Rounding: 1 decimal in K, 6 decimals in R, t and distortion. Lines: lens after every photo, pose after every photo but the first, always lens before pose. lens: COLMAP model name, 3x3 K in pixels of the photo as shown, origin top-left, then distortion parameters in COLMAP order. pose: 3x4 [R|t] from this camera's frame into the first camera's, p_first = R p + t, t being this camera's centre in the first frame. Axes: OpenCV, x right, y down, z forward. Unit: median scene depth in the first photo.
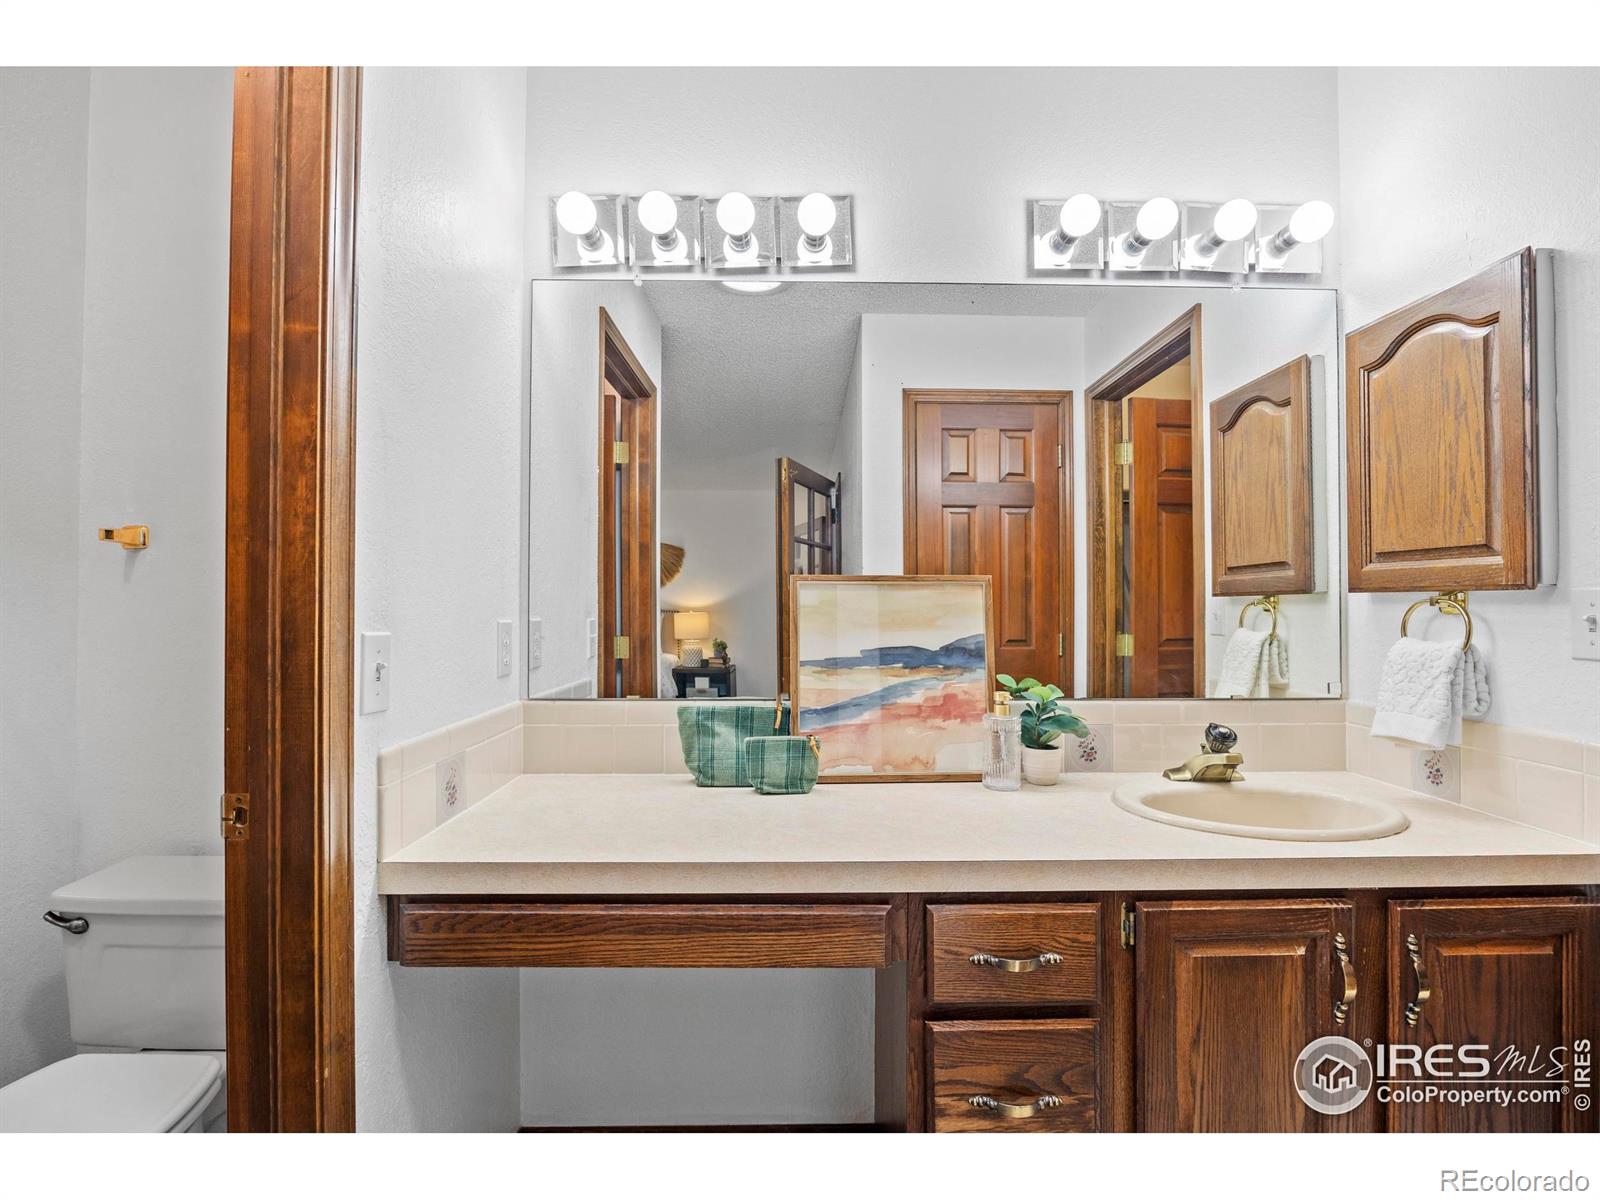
lens RADIAL K [[740.3, 0, 794.2], [0, 740.3, 605.8], [0, 0, 1]] dist [-0.012752, 0.000119]
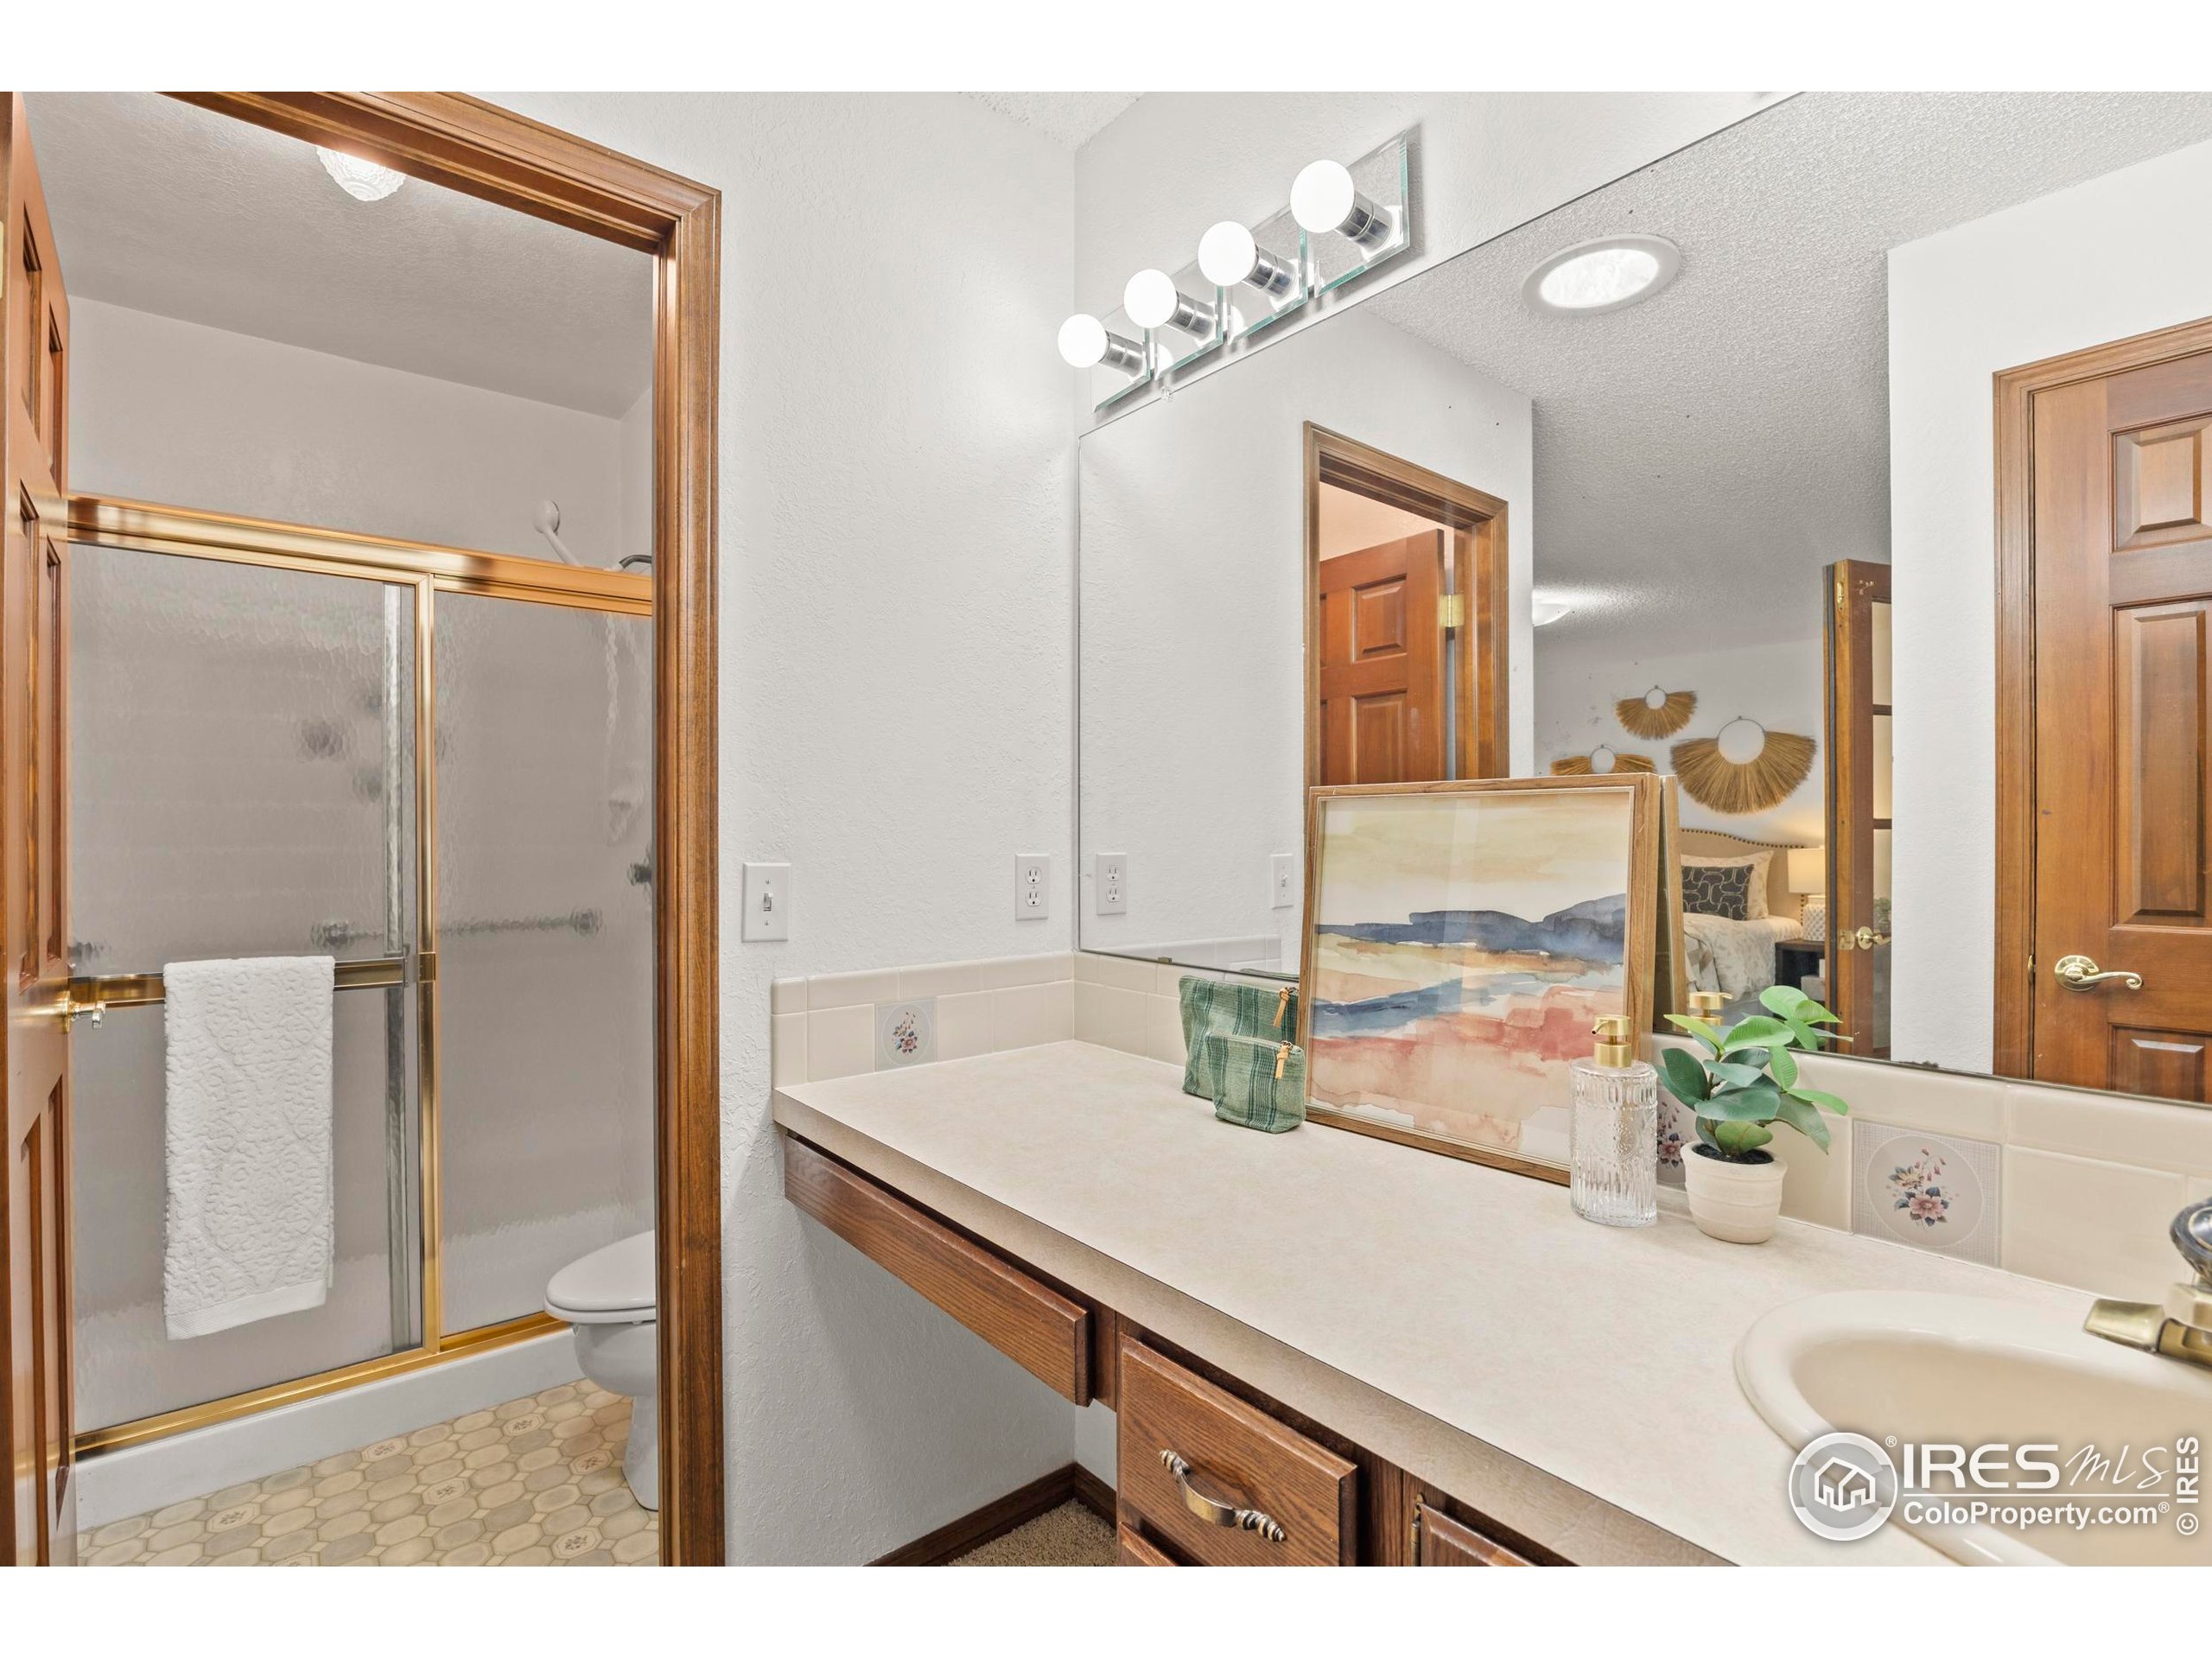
lens RADIAL K [[1017.8, 0, 1122.1], [0, 1017.8, 843.7], [0, 0, 1]] dist [-0.009784, -0.000745]
pose [[0.639117, 0.004038, -0.769099, 0.558495], [0.001502, 0.999978, 0.006499, 0.000127], [0.769108, -0.005308, 0.639097, 0.321132]]
